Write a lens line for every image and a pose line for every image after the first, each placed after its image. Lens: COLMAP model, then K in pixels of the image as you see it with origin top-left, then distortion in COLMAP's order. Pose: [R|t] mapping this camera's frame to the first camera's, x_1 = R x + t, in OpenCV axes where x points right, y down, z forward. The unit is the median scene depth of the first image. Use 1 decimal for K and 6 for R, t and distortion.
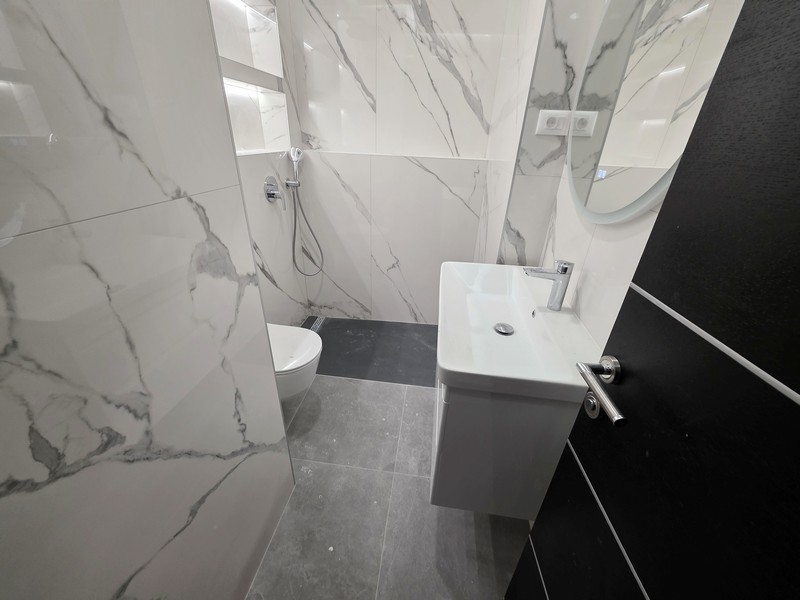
lens RADIAL K [[318.8, 0, 406.3], [0, 318.8, 299.7], [0, 0, 1]] dist [0.001516, 0.000203]
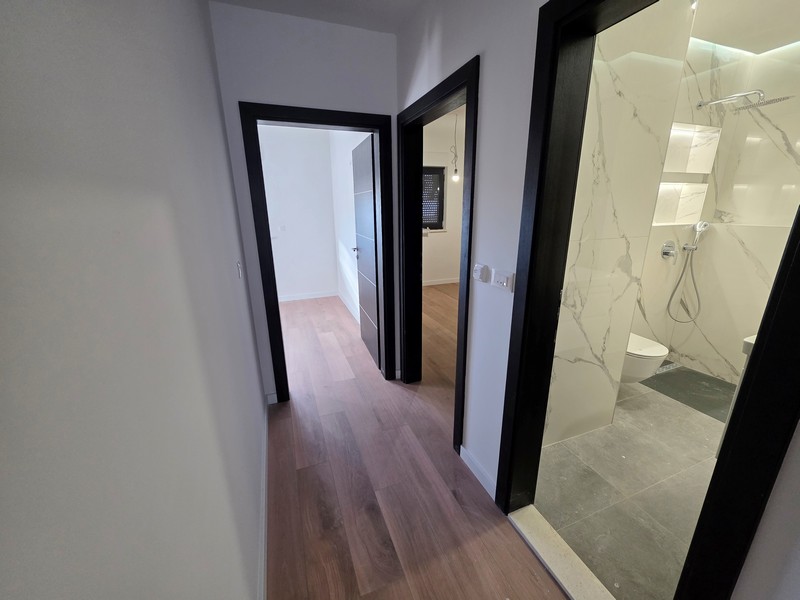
lens RADIAL K [[318.8, 0, 403.3], [0, 318.8, 291.9], [0, 0, 1]] dist [0.001516, 0.000203]
pose [[0.464282, 0.188910, -0.865306, 0.392402], [-0.382783, 0.923831, -0.003696, 0.381720], [0.798698, 0.332941, 0.501230, -0.779014]]
